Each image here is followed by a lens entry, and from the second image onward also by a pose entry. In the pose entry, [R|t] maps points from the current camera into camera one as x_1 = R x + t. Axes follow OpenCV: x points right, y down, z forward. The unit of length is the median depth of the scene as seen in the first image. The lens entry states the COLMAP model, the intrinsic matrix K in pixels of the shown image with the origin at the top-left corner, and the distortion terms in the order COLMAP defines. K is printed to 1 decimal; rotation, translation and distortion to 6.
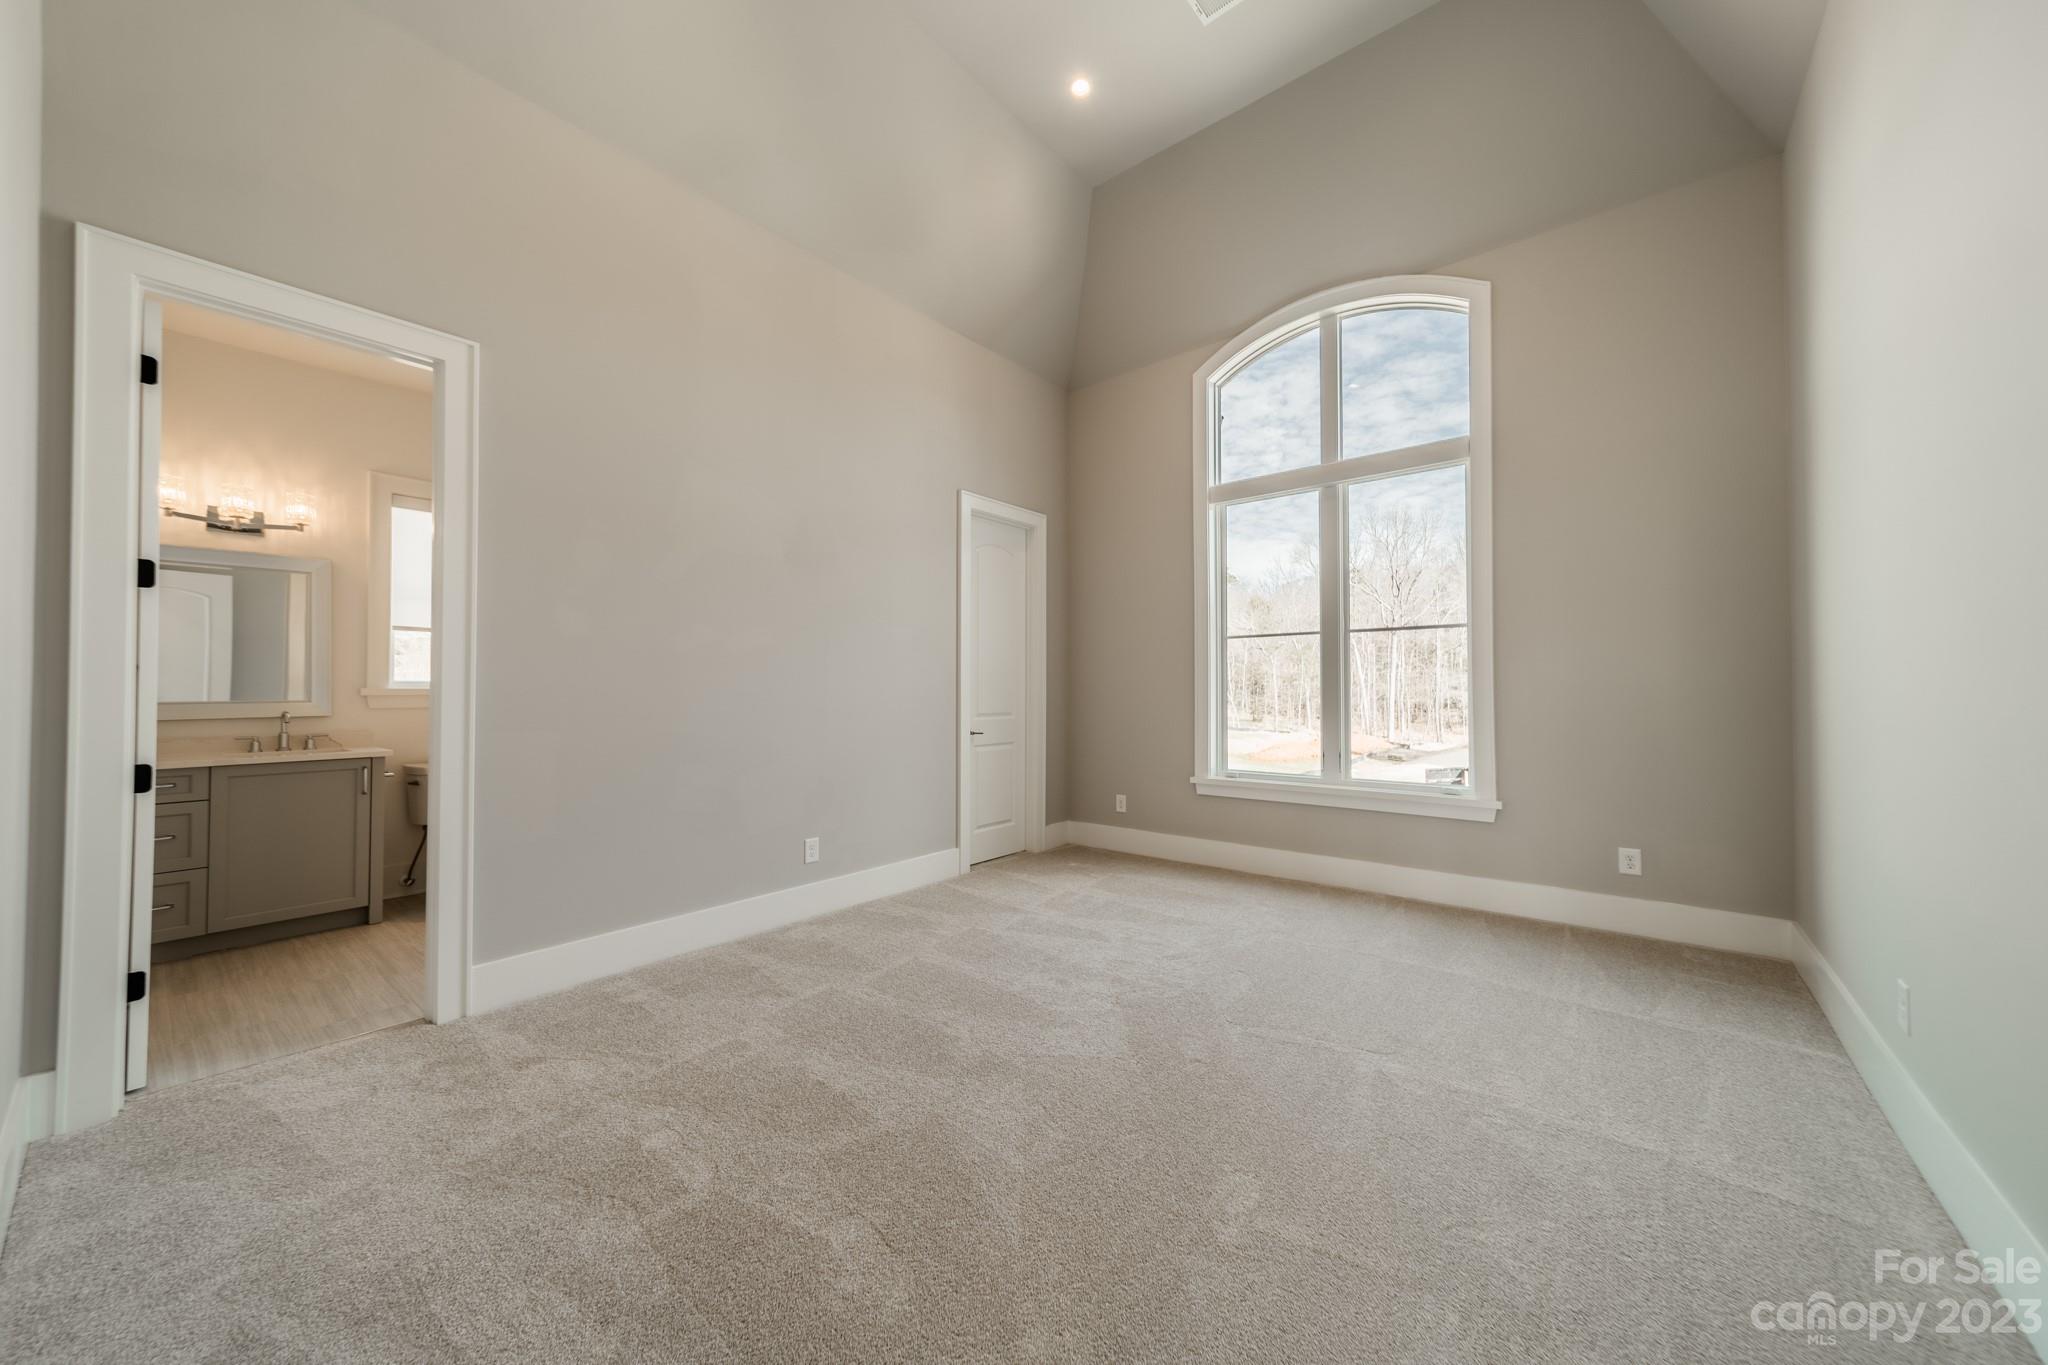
lens RADIAL K [[734.3, 0, 1012.5], [0, 734.3, 690.4], [0, 0, 1]] dist [0.006716, 0.000831]
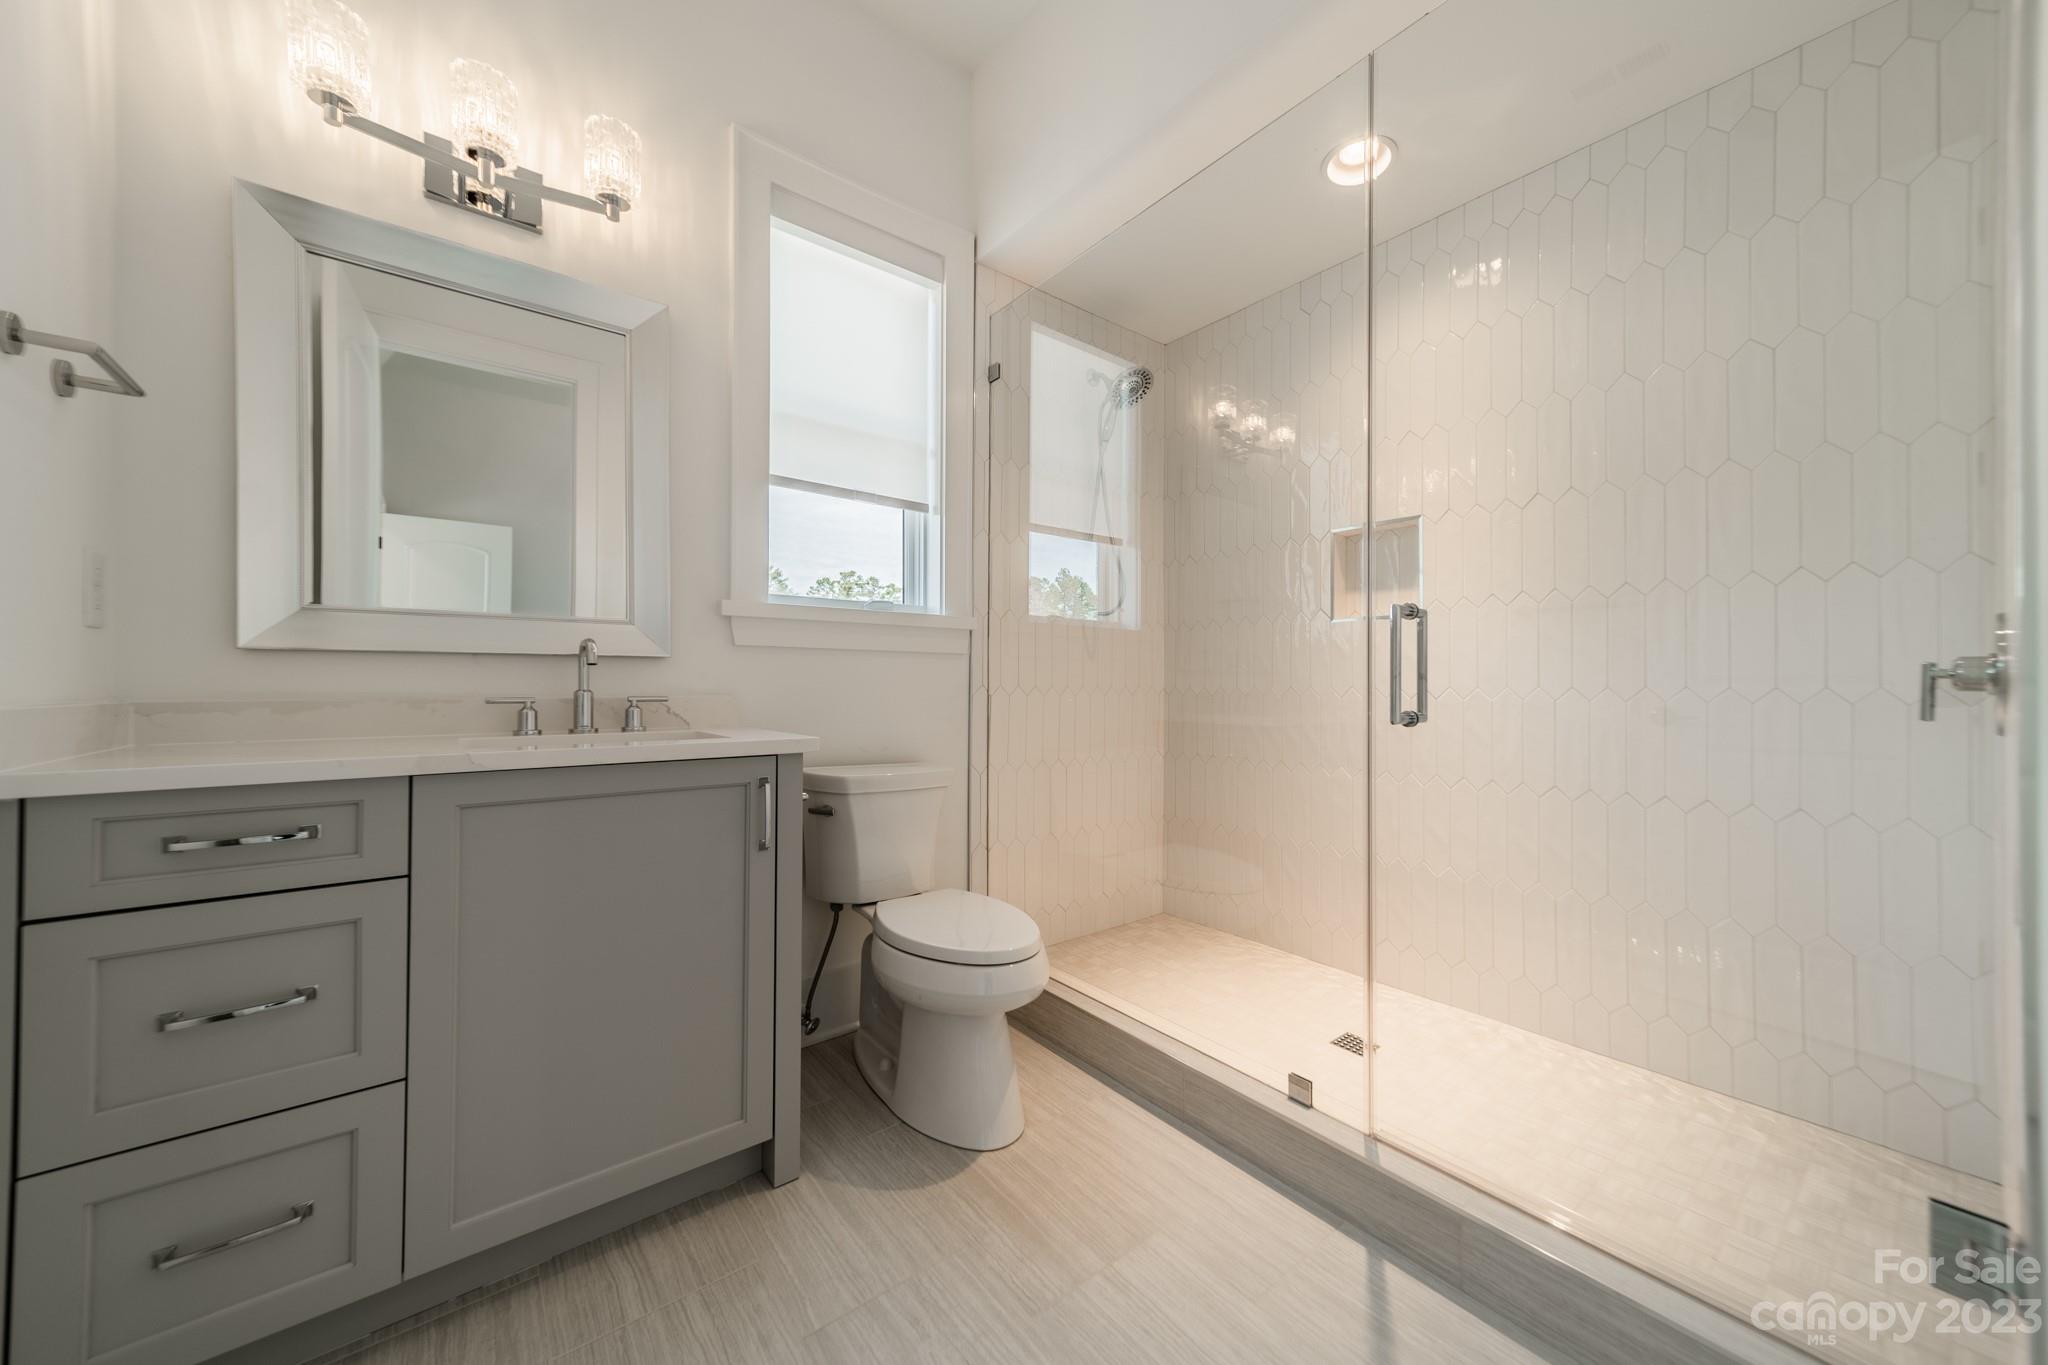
lens RADIAL K [[734.3, 0, 1022.5], [0, 734.3, 695.8], [0, 0, 1]] dist [0.006716, 0.000831]
pose [[0.976749, 0.002398, -0.214372, -0.649734], [-0.000372, 0.999955, 0.009493, 0.055508], [0.214385, -0.009192, 0.976706, 0.642457]]
